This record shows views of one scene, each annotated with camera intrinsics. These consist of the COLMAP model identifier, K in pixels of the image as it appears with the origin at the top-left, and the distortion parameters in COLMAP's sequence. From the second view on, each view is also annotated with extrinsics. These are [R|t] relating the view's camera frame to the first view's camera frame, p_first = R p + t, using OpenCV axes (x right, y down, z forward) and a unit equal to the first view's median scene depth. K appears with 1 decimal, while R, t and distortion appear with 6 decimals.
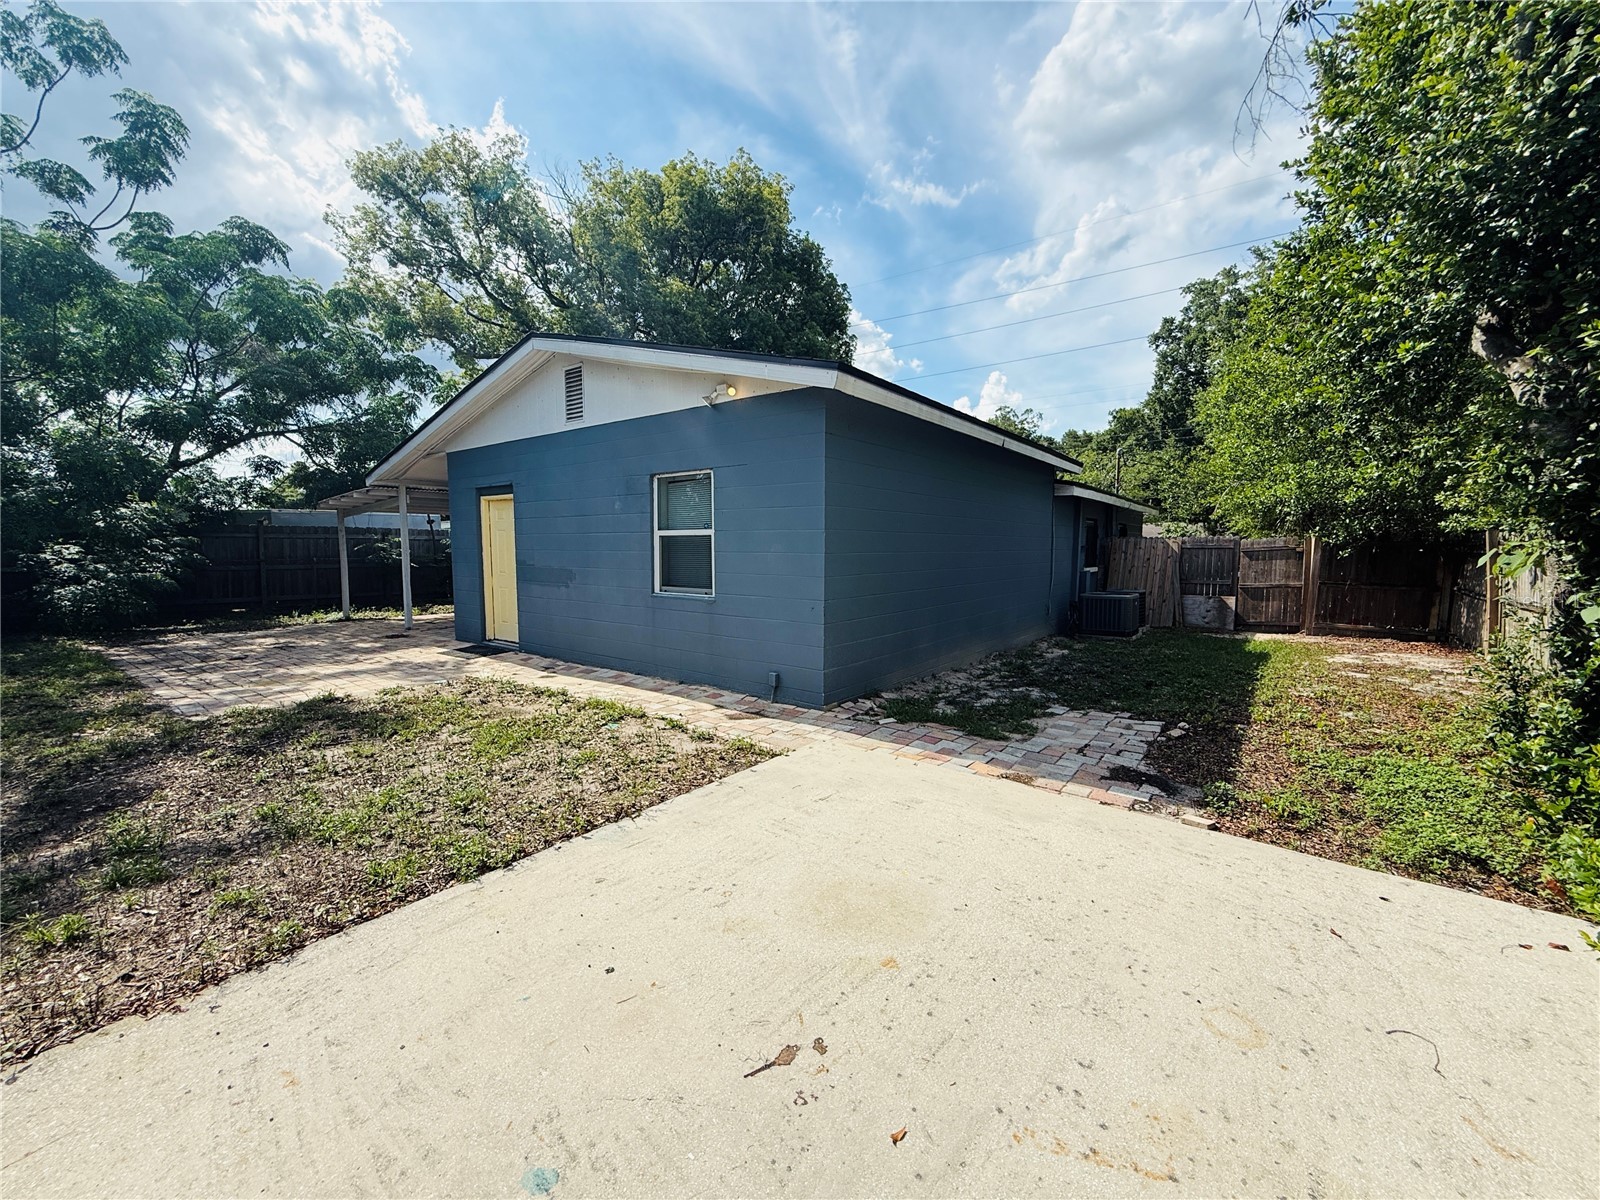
lens RADIAL K [[638.4, 0, 801.7], [0, 638.4, 603.8], [0, 0, 1]] dist [0.000751, 0.000140]
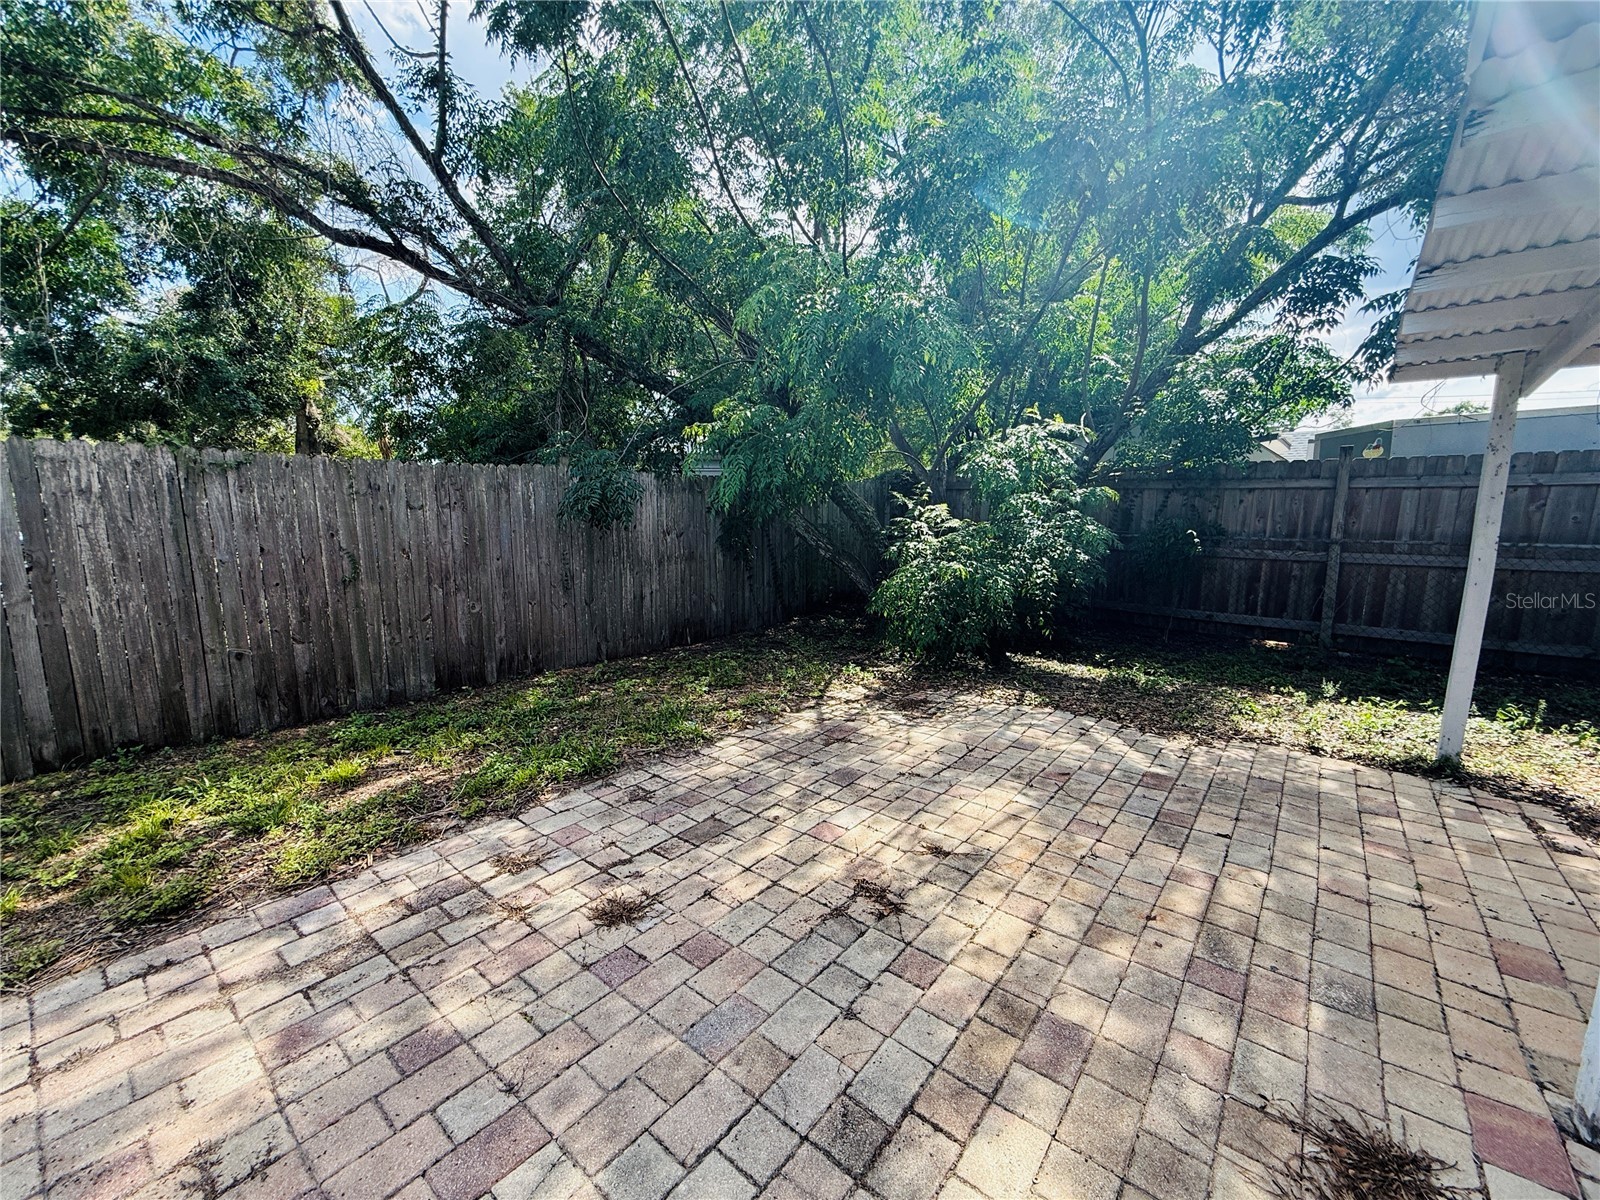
lens RADIAL K [[638.4, 0, 800.2], [0, 638.4, 604.1], [0, 0, 1]] dist [0.000751, 0.000140]
pose [[-0.062133, 0.142788, -0.987801, -0.387678], [-0.090553, 0.984825, 0.148054, -0.057555], [0.993952, 0.098647, -0.048260, 0.665046]]
